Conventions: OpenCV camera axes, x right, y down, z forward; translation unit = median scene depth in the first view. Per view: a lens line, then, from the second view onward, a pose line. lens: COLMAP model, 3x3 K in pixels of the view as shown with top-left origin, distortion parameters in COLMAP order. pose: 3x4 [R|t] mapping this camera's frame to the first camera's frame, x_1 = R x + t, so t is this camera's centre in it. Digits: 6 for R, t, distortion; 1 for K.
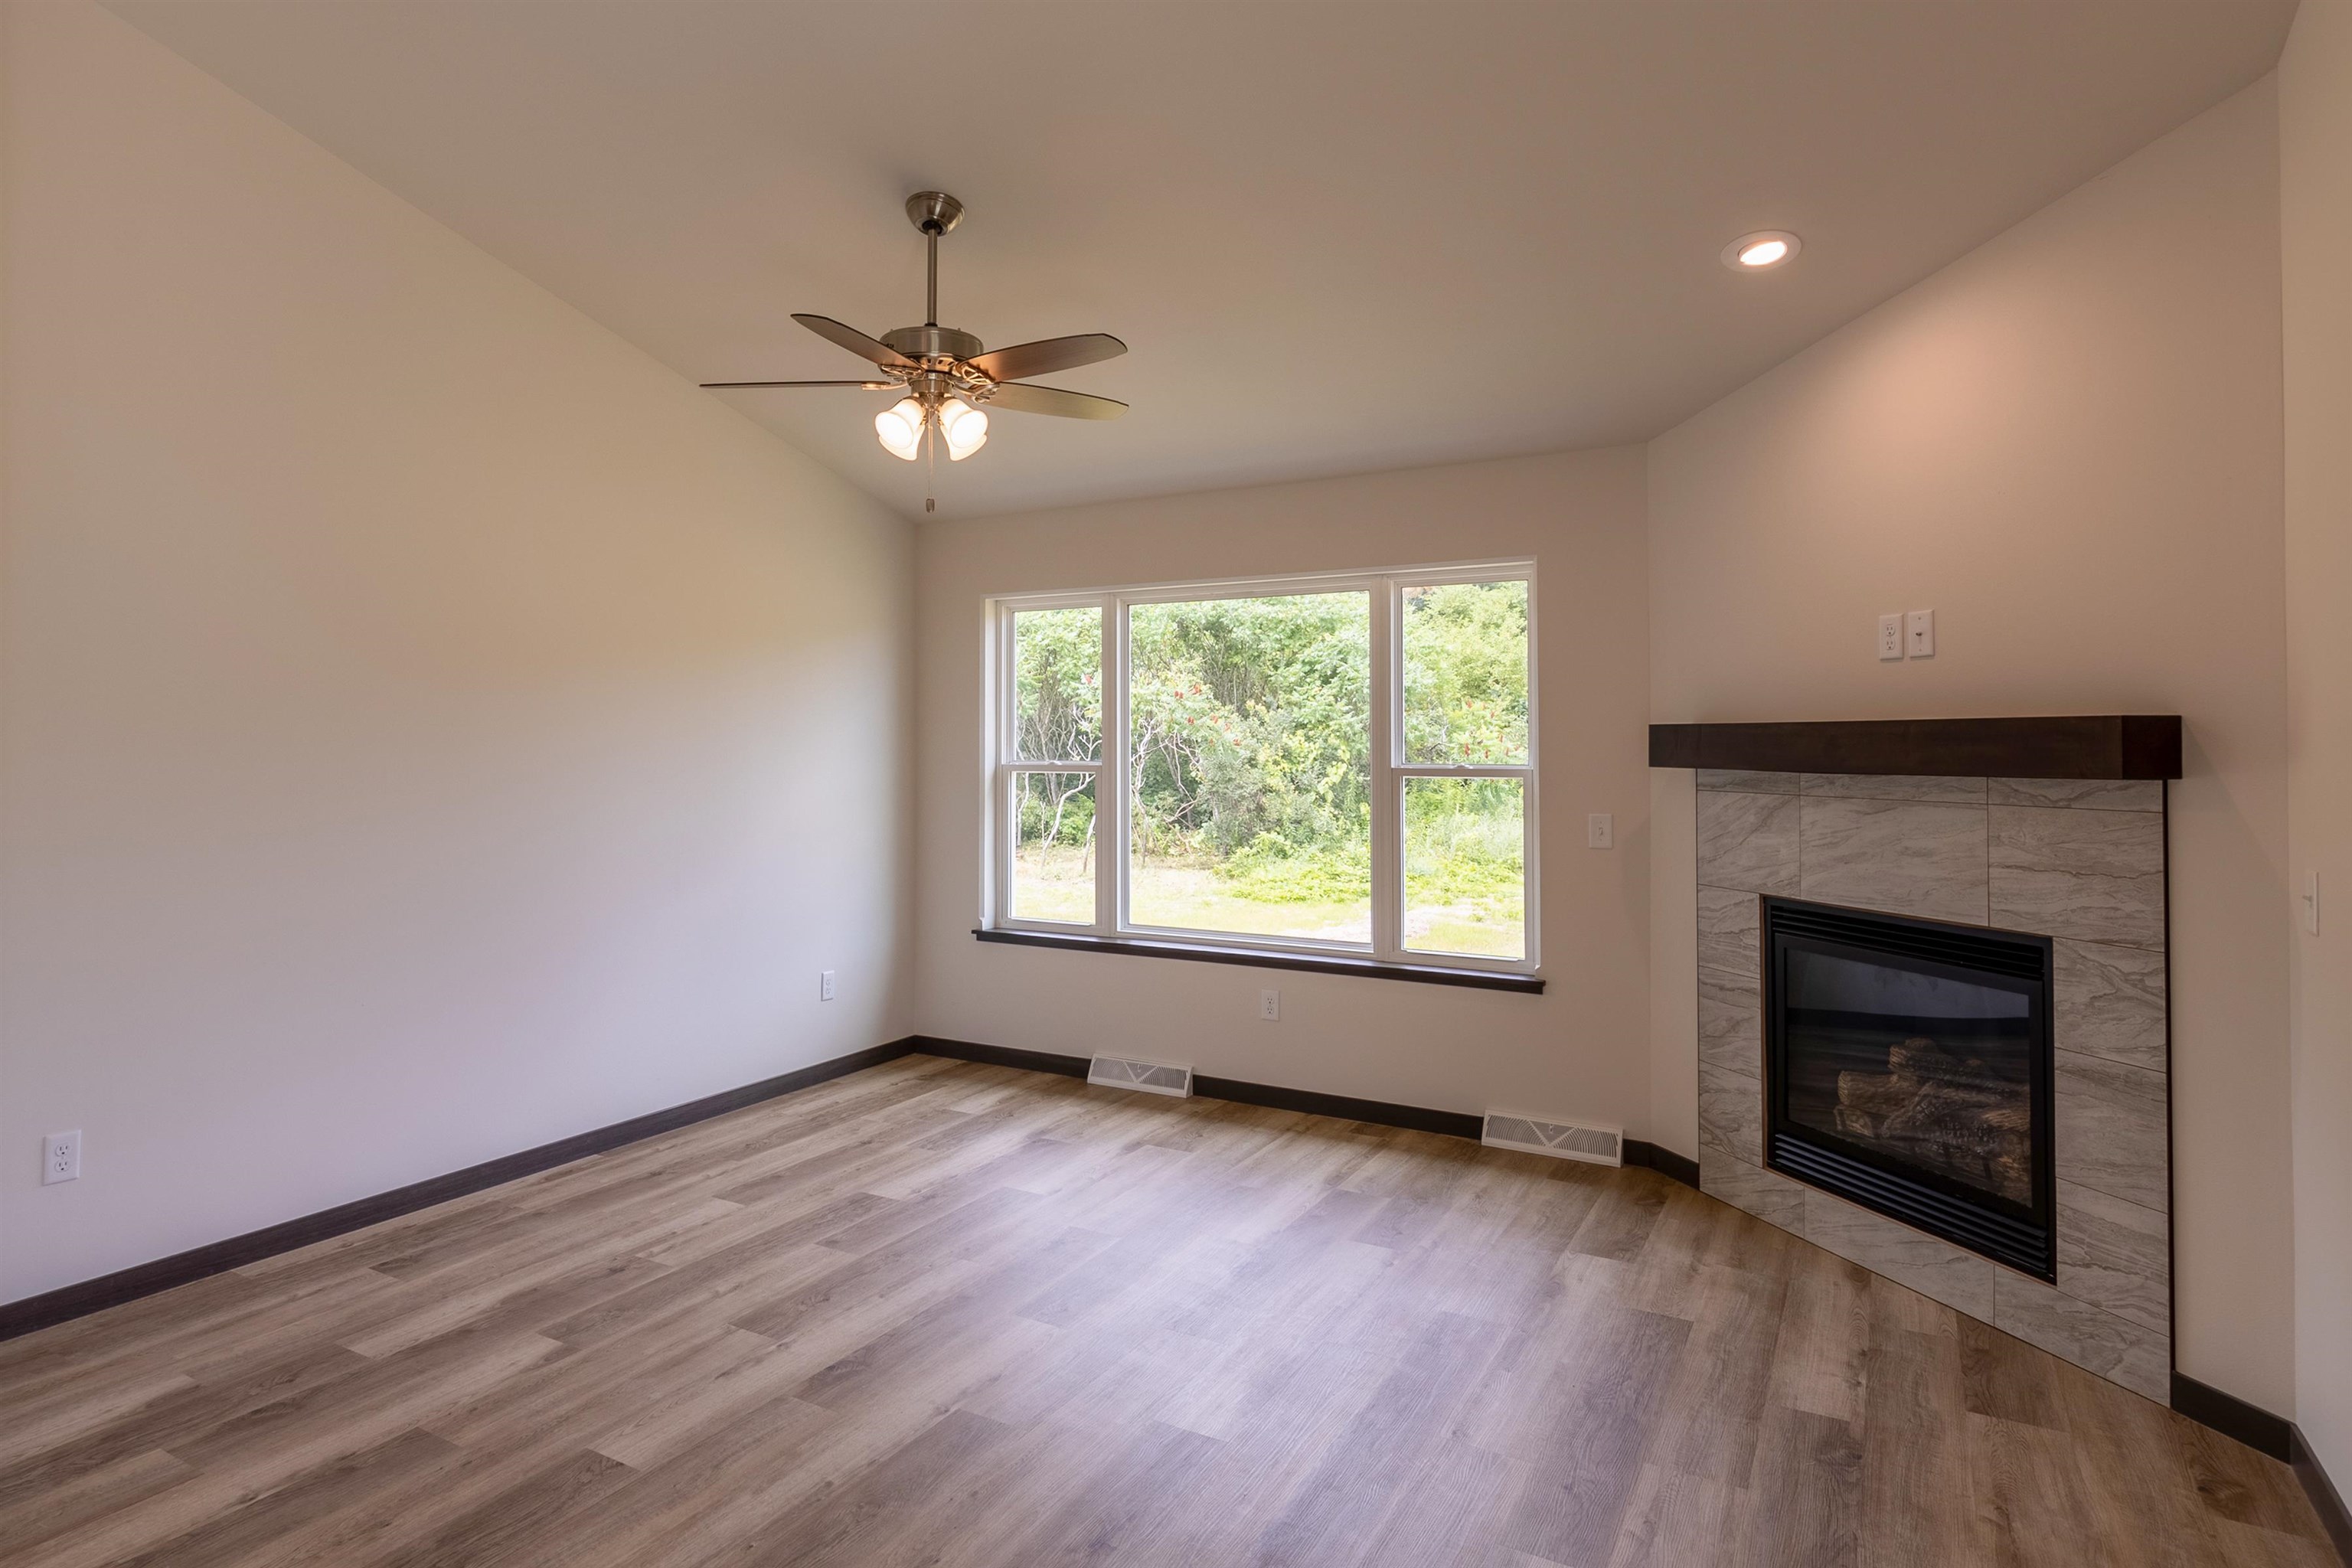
lens RADIAL K [[1259.7, 0, 1165.0], [0, 1259.7, 721.3], [0, 0, 1]] dist [-0.000742, -0.000847]
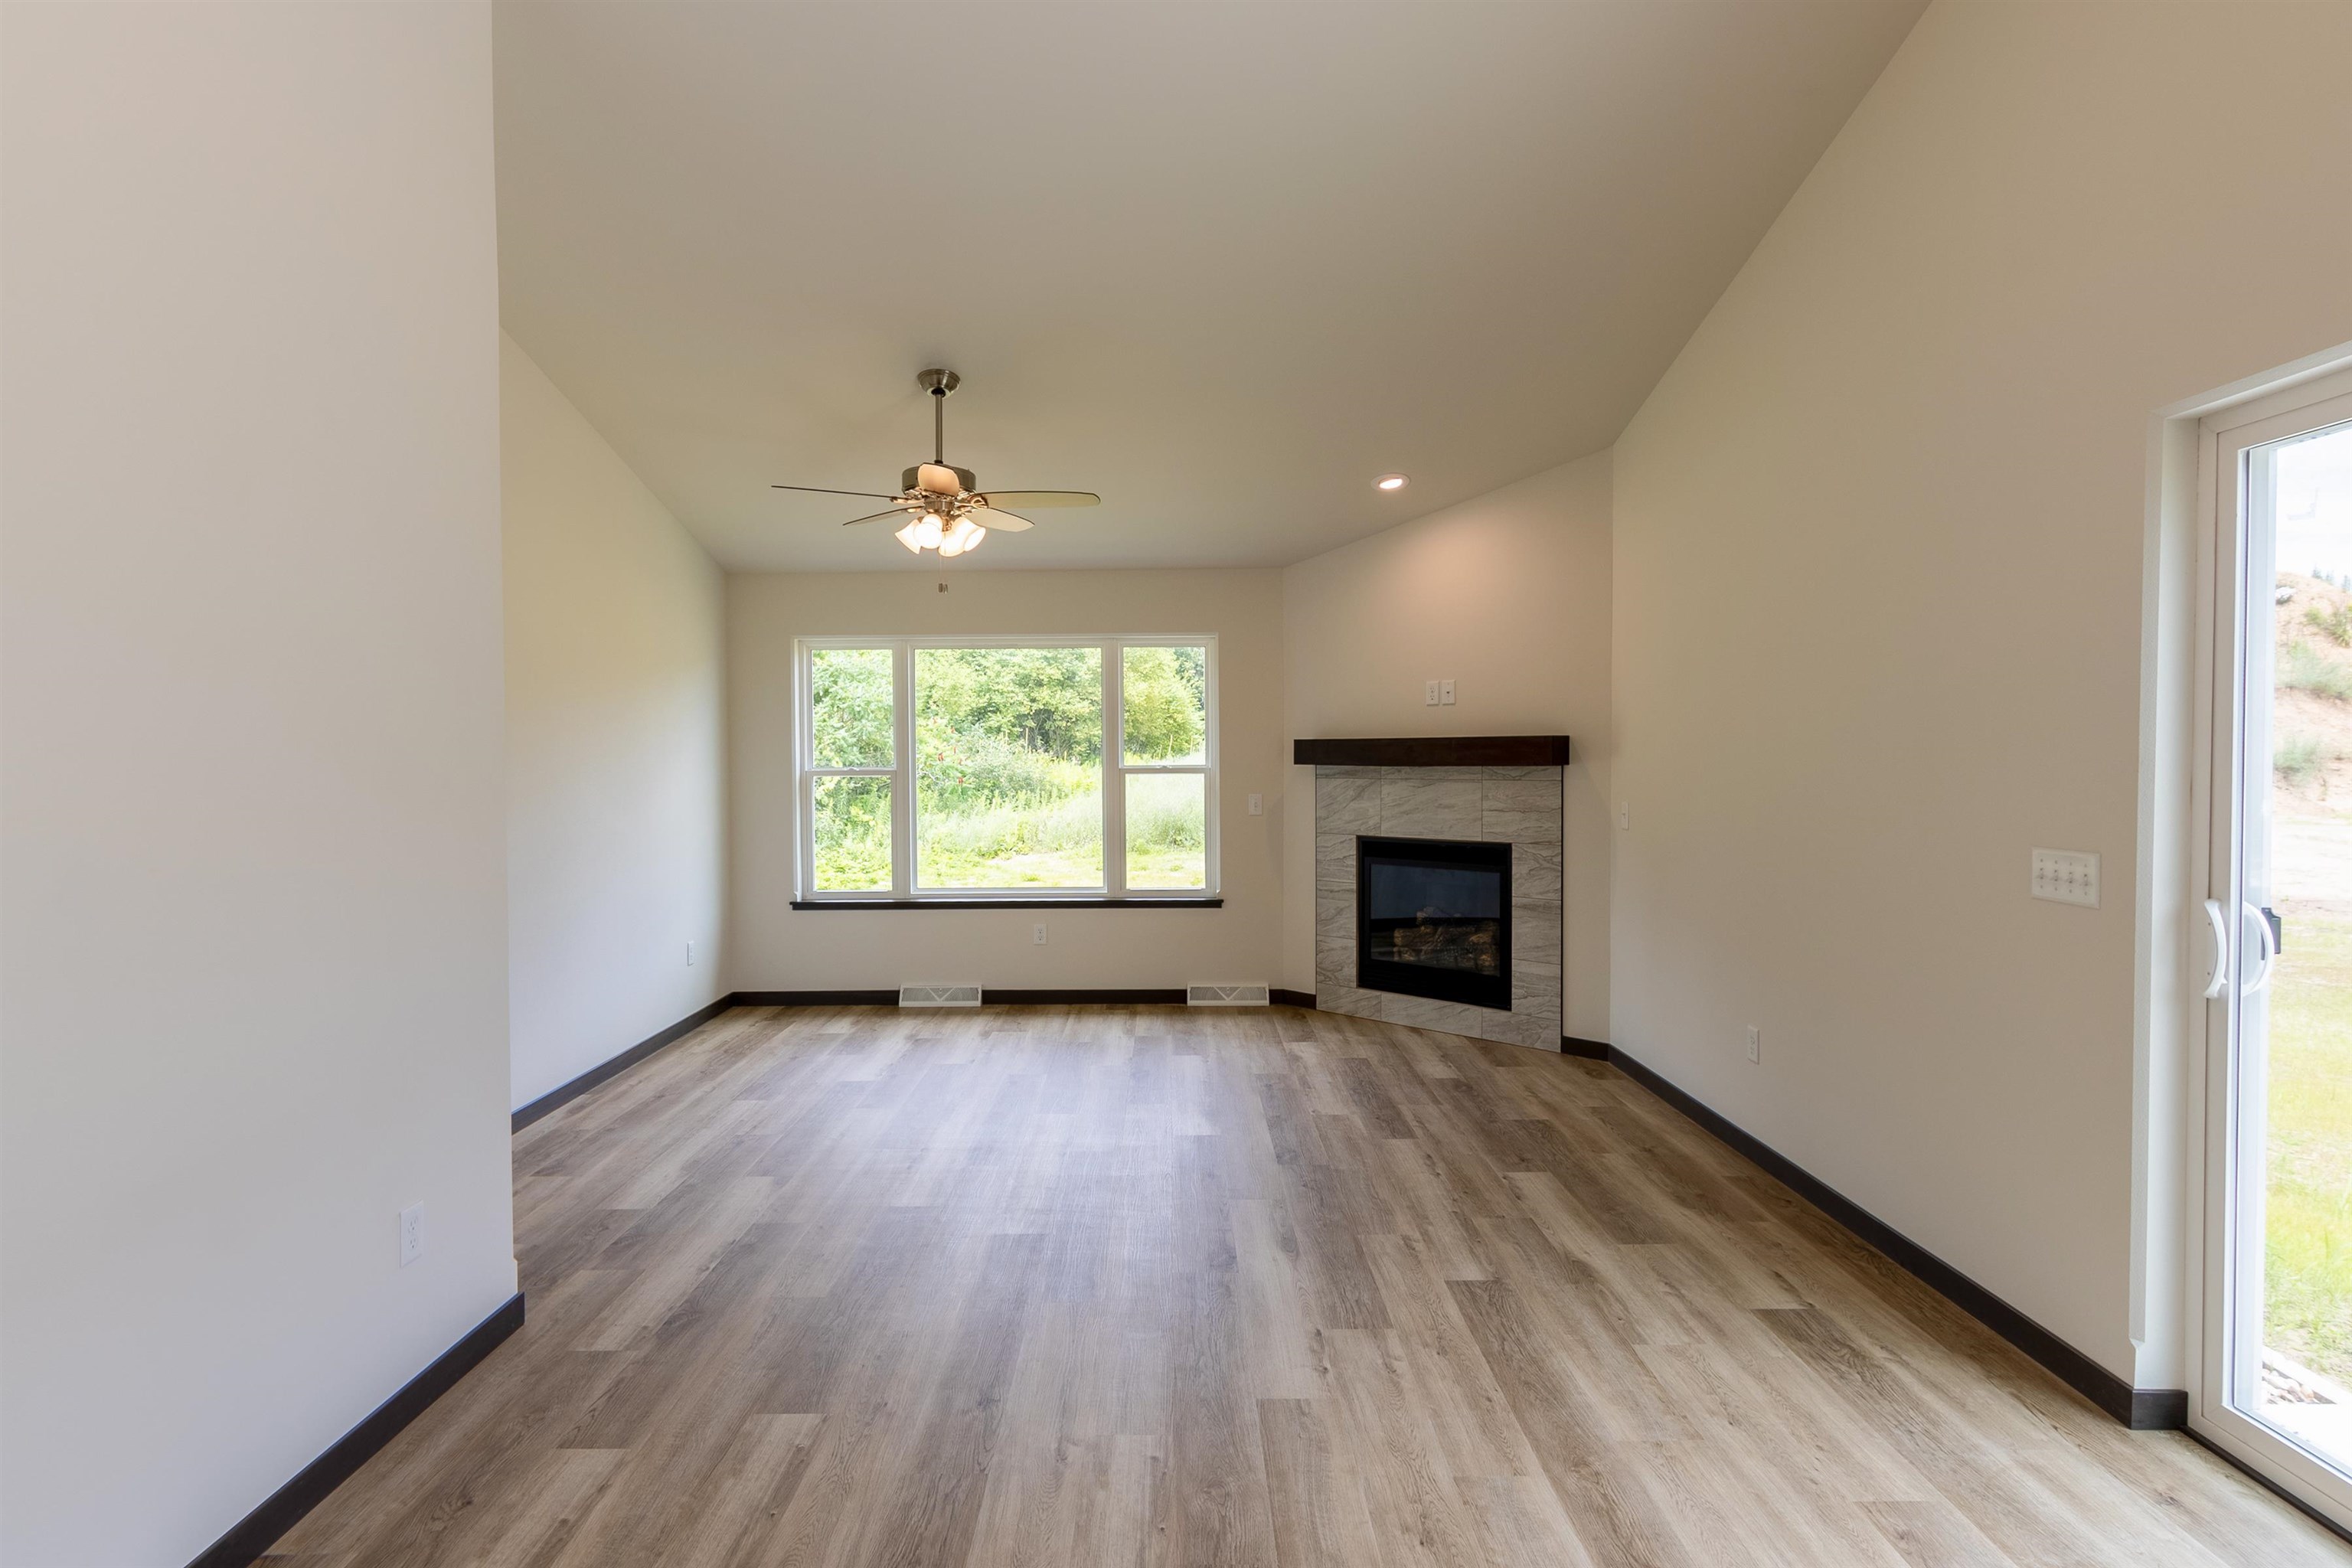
lens RADIAL K [[1162.4, 0, 1181.3], [0, 1162.4, 778.6], [0, 0, 1]] dist [-0.001528, -0.000035]
pose [[0.851898, -0.016540, 0.523447, -0.591361], [-0.002845, 0.999340, 0.036207, -0.000956], [-0.523701, -0.032333, 0.851289, -0.261239]]
